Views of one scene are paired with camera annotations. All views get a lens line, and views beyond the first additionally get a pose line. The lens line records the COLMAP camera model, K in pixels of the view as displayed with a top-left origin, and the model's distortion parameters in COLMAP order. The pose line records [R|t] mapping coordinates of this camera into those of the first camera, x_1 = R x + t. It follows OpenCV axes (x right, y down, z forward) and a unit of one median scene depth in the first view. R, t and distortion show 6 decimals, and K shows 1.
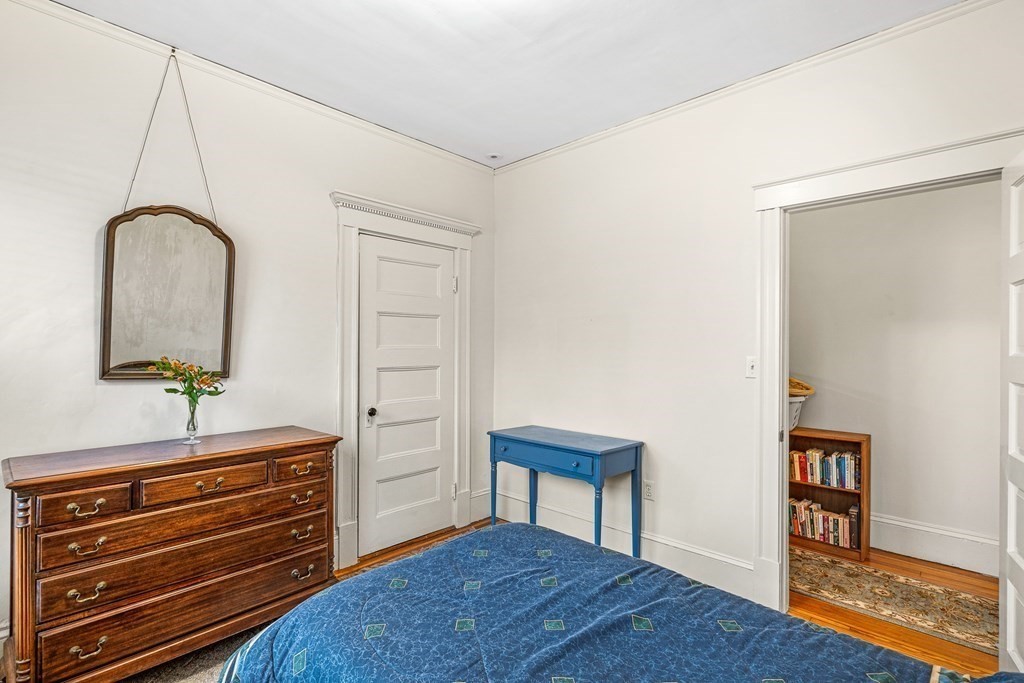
lens RADIAL K [[470.8, 0, 514.3], [0, 470.8, 346.5], [0, 0, 1]] dist [-0.006298, 0.003724]
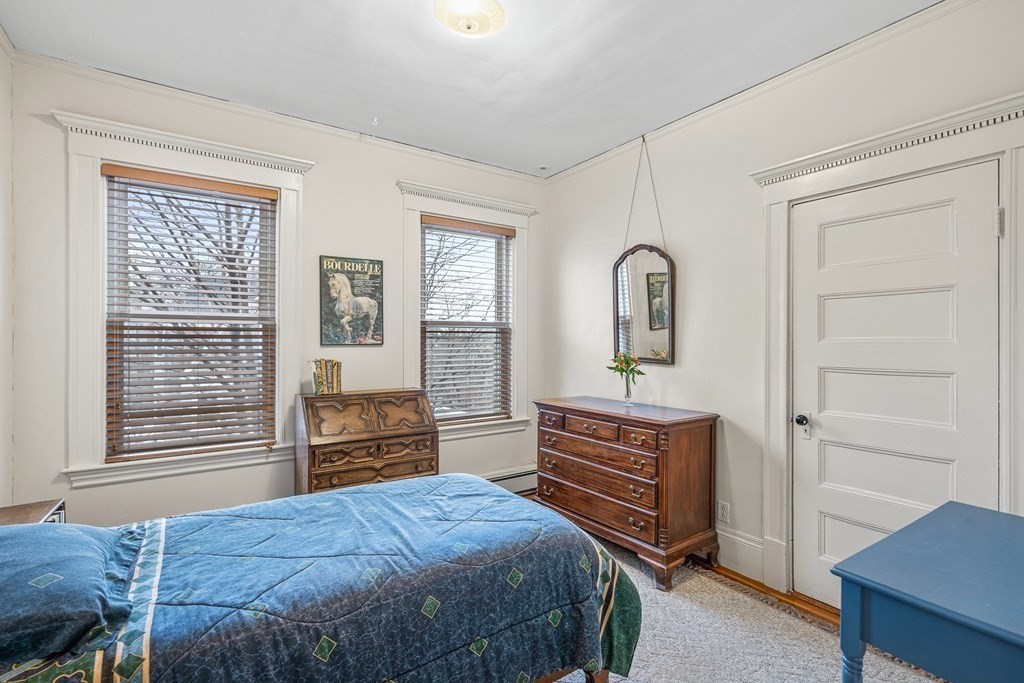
lens RADIAL K [[470.8, 0, 512.6], [0, 470.8, 338.1], [0, 0, 1]] dist [-0.006298, 0.003724]
pose [[-0.195171, -0.007986, -0.980737, 0.853020], [-0.003048, 0.999967, -0.007536, 0.007140], [0.980764, 0.001519, -0.195189, 0.964950]]
